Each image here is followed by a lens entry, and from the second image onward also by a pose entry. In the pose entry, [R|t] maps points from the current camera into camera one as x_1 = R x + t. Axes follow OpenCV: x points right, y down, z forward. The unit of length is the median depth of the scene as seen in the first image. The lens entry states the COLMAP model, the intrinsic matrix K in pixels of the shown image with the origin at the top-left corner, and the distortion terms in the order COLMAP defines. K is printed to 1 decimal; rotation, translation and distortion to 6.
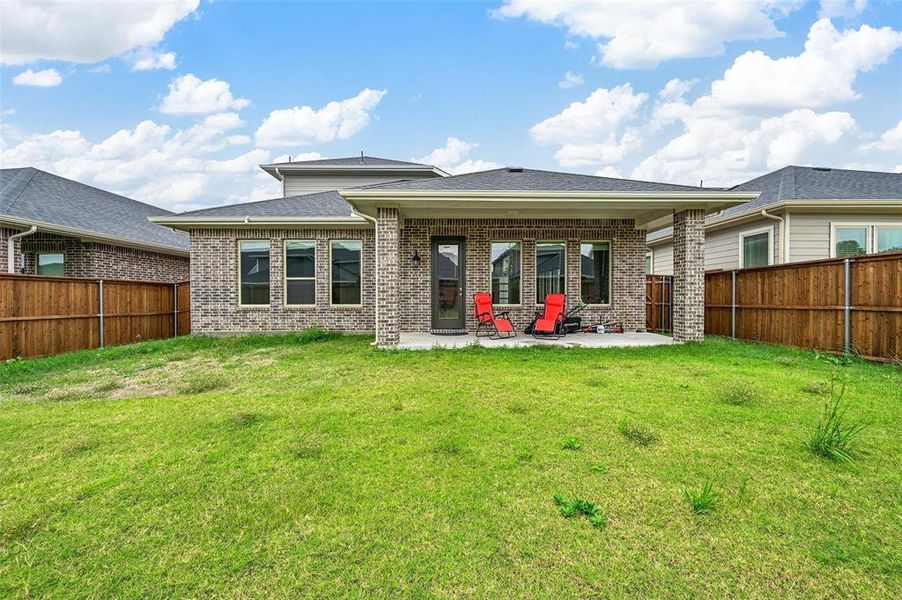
lens RADIAL K [[358.0, 0, 446.7], [0, 358.0, 298.0], [0, 0, 1]] dist [-0.001110, -0.000028]
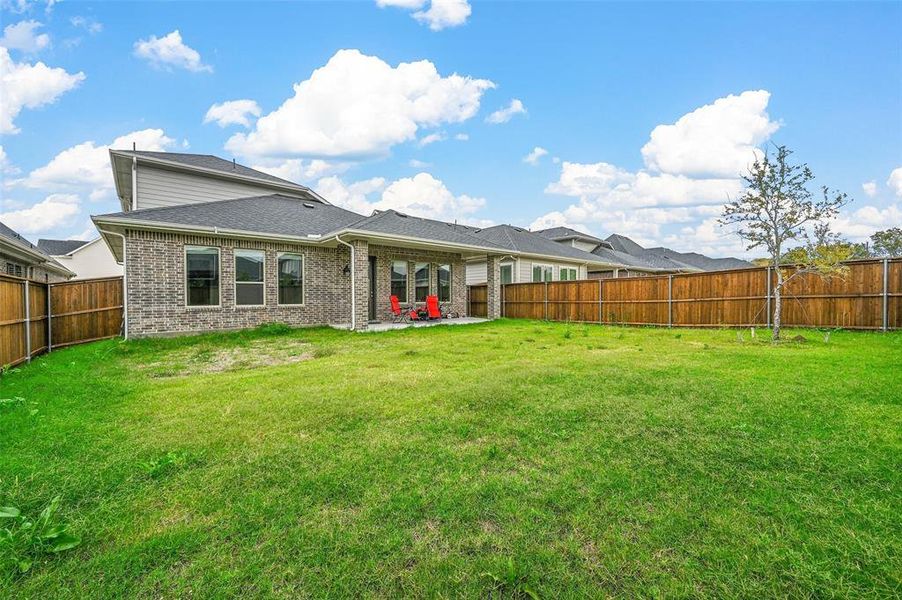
lens RADIAL K [[358.0, 0, 446.7], [0, 358.0, 298.0], [0, 0, 1]] dist [-0.001110, -0.000028]
pose [[0.766563, -0.003953, 0.642157, -0.674044], [0.004790, 0.999988, 0.000438, -0.001576], [-0.642151, 0.002740, 0.766573, -0.313473]]
